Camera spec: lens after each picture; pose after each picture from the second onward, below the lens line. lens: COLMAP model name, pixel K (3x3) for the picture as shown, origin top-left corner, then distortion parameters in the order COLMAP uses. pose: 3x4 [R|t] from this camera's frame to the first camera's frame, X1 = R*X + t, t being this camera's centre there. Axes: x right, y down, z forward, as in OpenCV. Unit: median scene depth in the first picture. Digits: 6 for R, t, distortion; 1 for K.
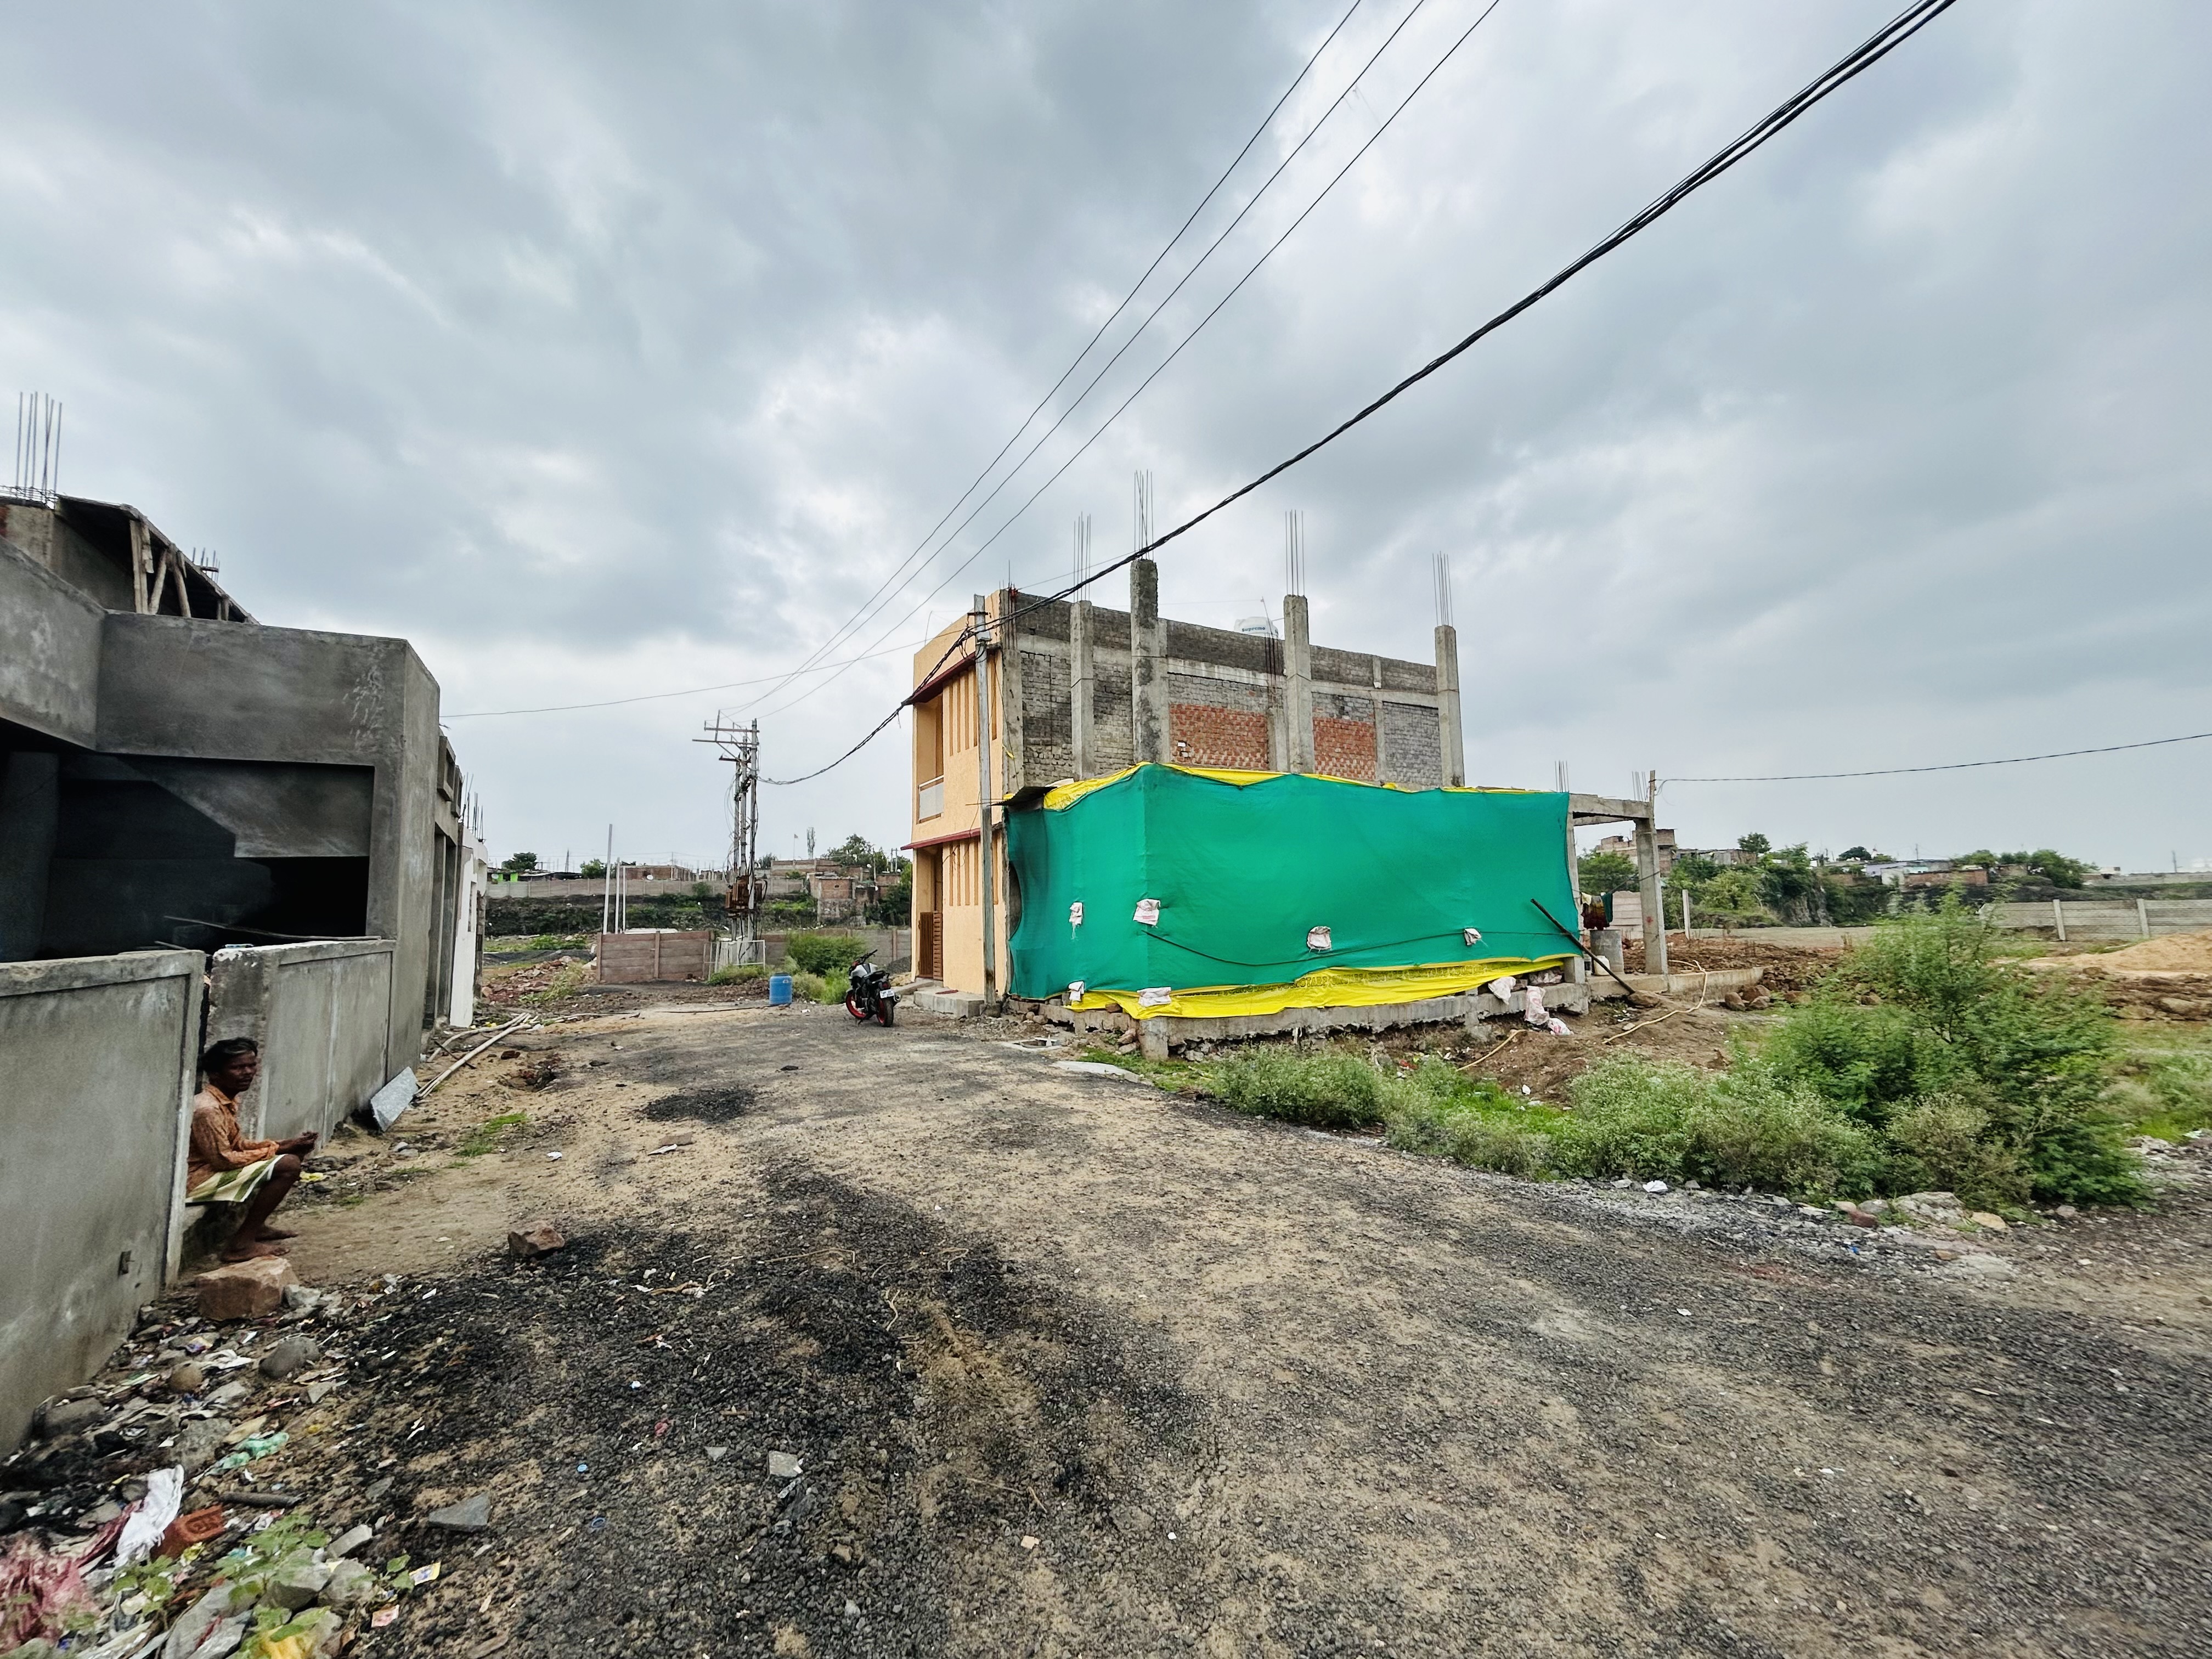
lens RADIAL K [[896.1, 0, 1106.0], [0, 896.1, 829.5], [0, 0, 1]] dist [-0.003118, 0.002220]
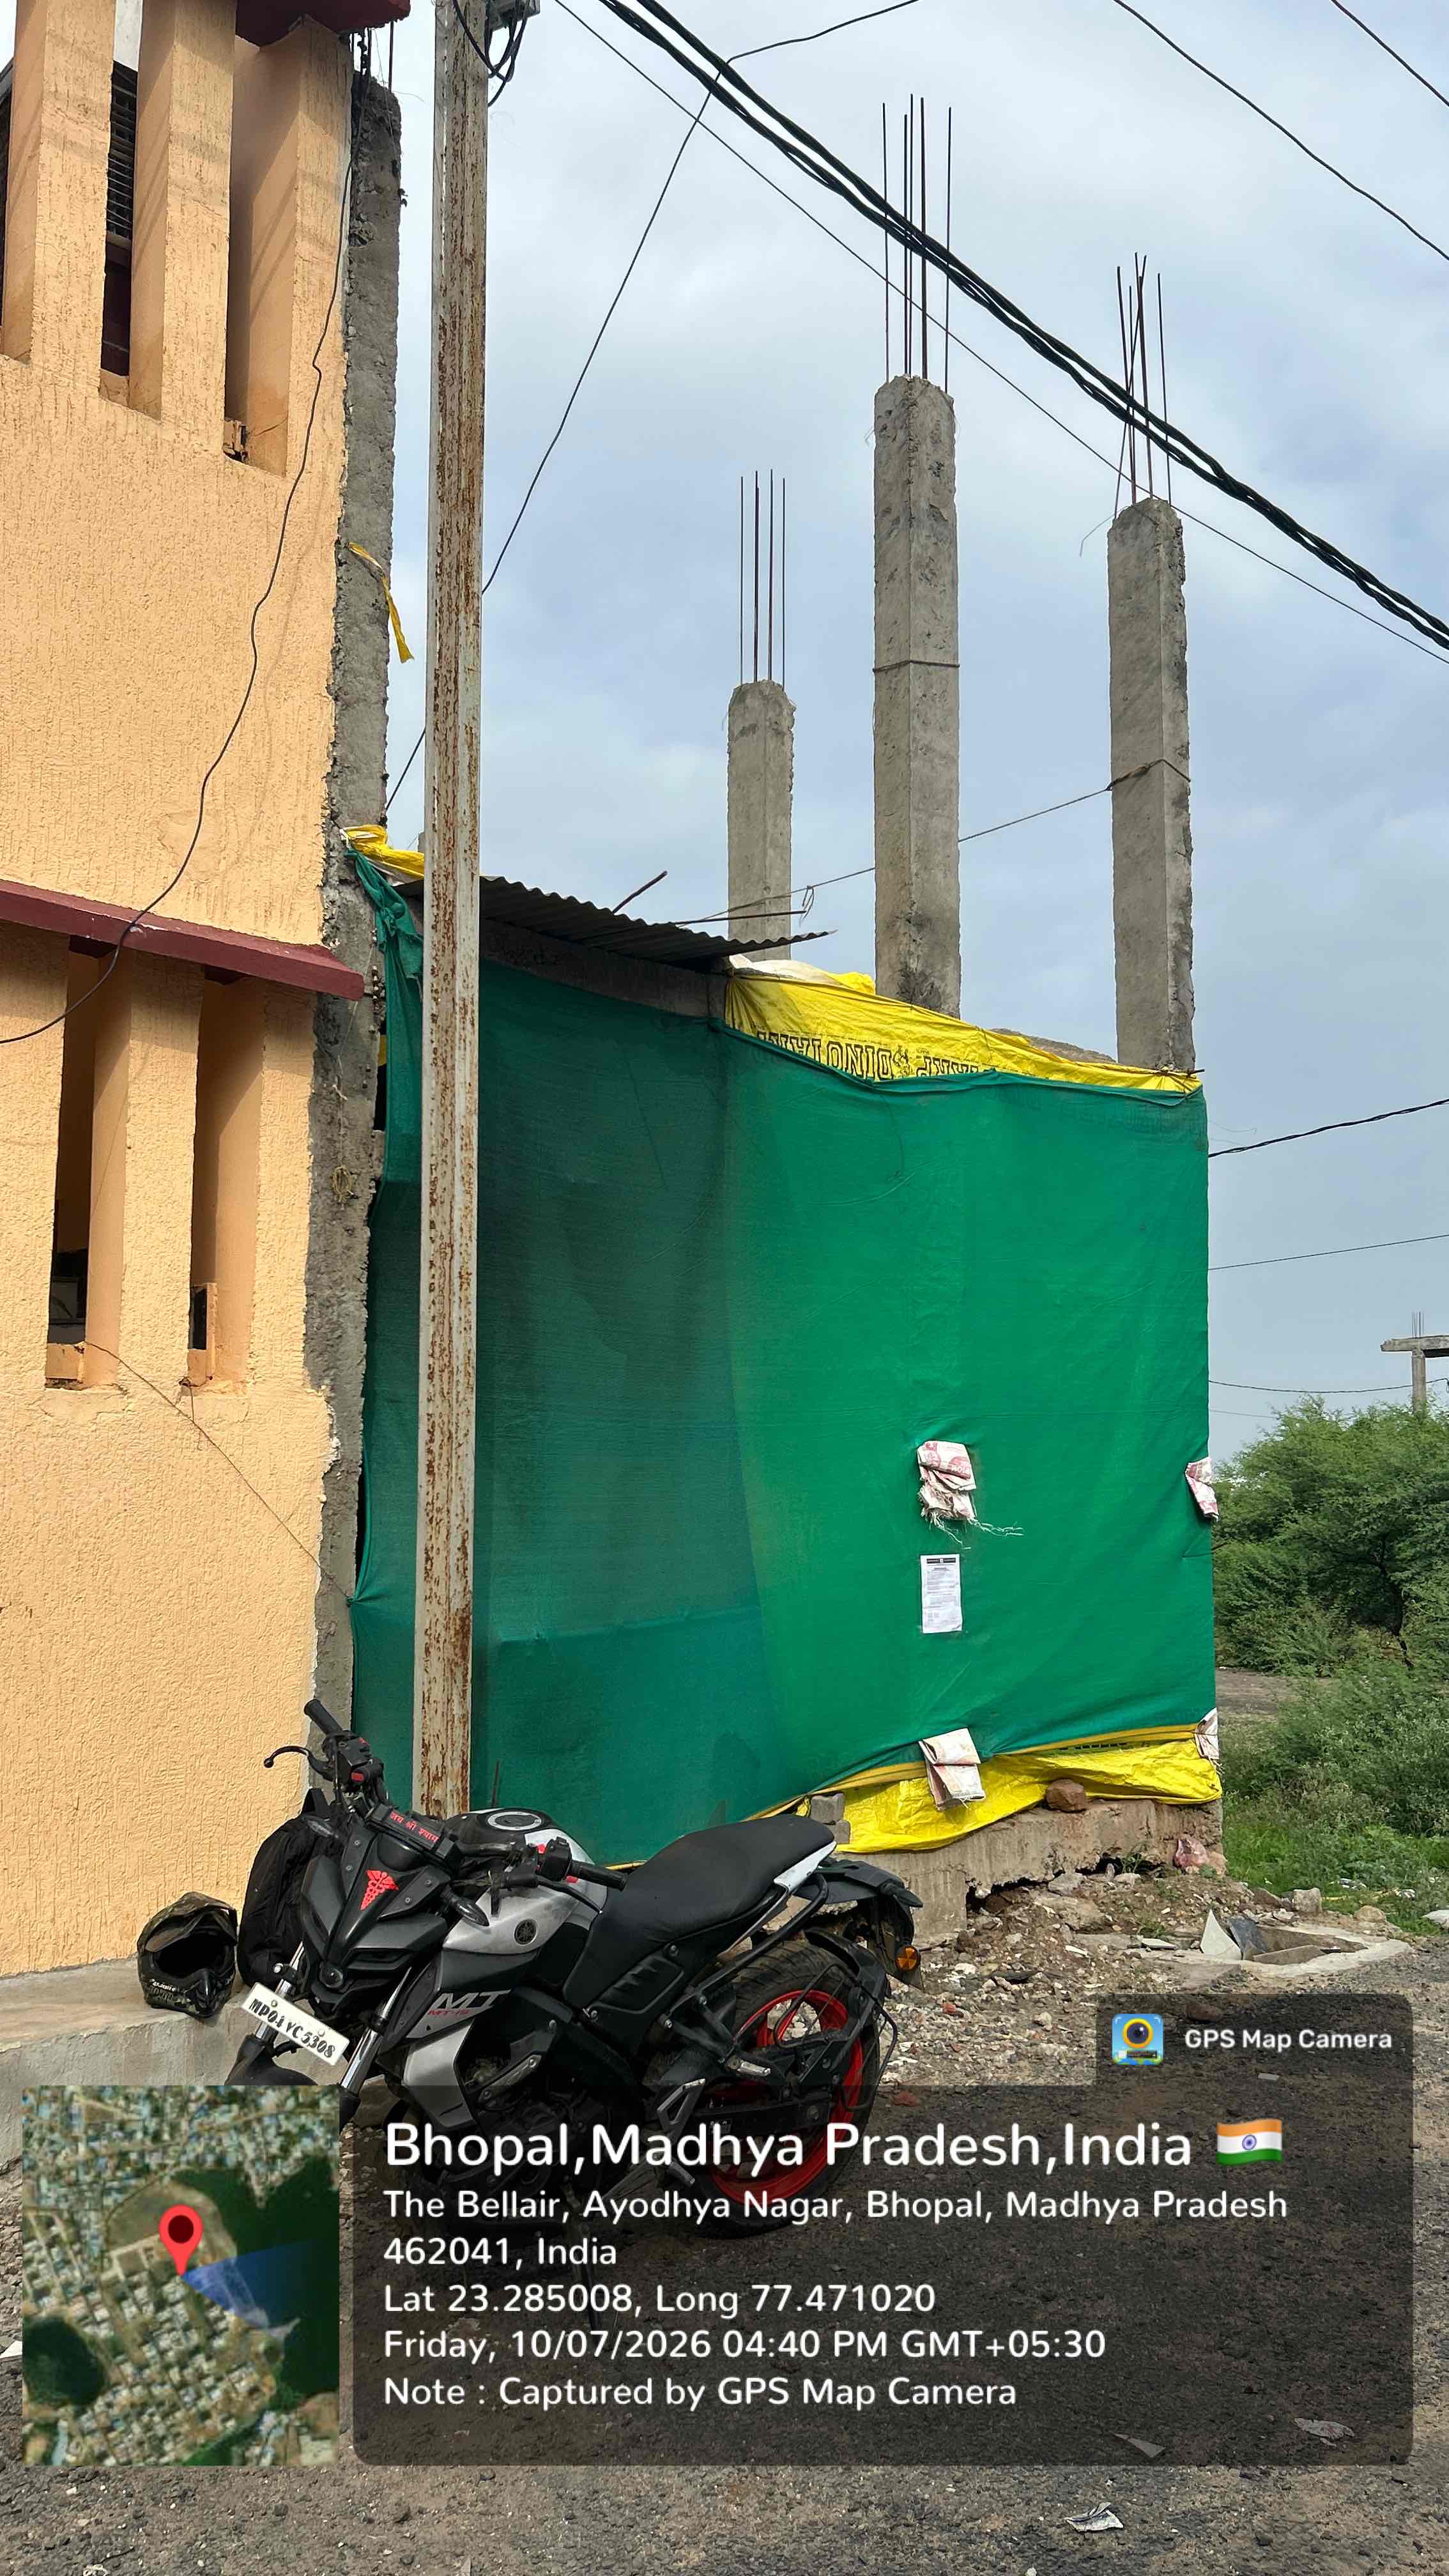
lens RADIAL K [[2012.1, 0, 721.7], [0, 2012.1, 1277.4], [0, 0, 1]] dist [0.081214, -0.091749]
pose [[-0.189890, 0.135881, 0.972357, -0.414303], [-0.099873, 0.982566, -0.156812, 0.089600], [-0.976712, -0.126889, -0.173009, 0.776978]]
